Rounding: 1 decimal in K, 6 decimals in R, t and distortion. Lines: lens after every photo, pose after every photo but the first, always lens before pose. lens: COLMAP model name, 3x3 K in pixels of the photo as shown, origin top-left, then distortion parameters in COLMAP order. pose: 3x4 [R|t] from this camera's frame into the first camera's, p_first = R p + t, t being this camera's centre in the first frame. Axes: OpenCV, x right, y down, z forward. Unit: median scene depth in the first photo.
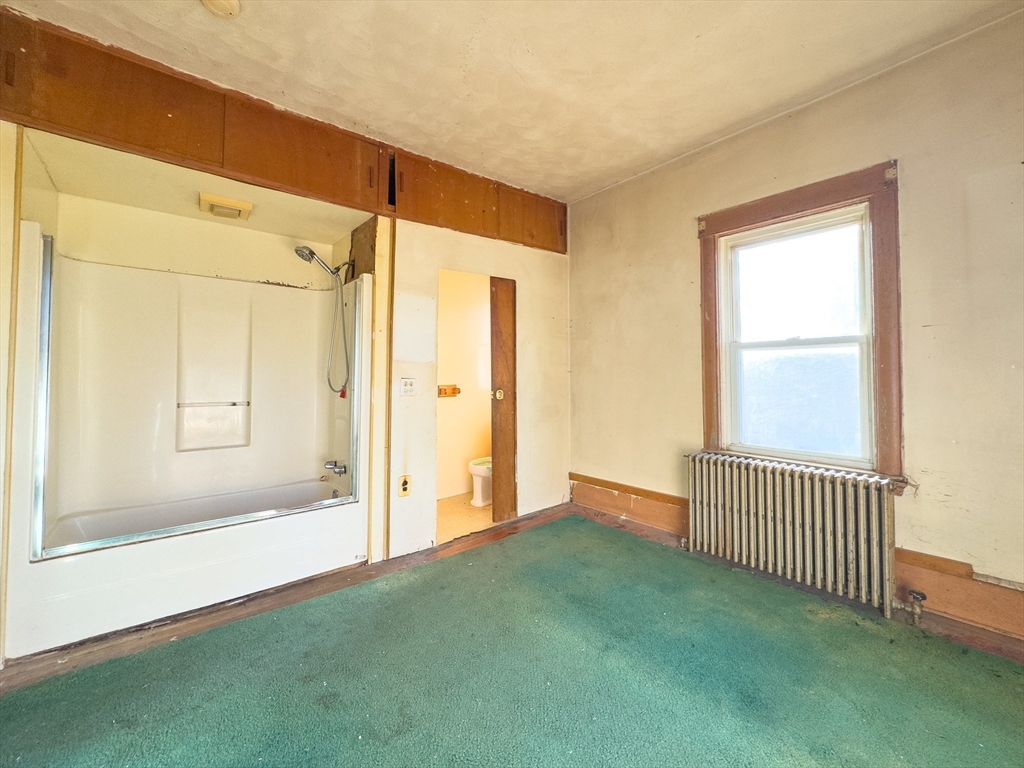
lens RADIAL K [[410.9, 0, 520.7], [0, 410.9, 380.1], [0, 0, 1]] dist [-0.001427, 0.000303]
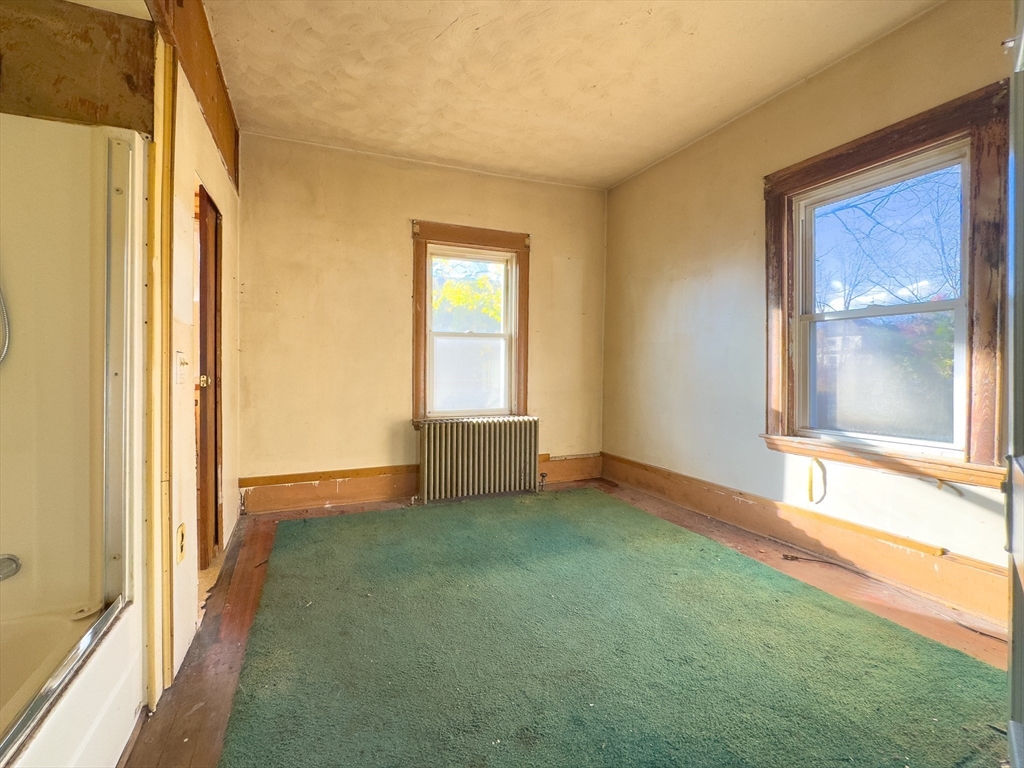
lens RADIAL K [[444.5, 0, 452.8], [0, 444.5, 382.9], [0, 0, 1]] dist [-0.000293, 0.000041]
pose [[0.368564, -0.038860, 0.928790, -0.716792], [0.004879, 0.999193, 0.039869, 0.013261], [-0.929589, -0.010163, 0.368457, 0.434336]]
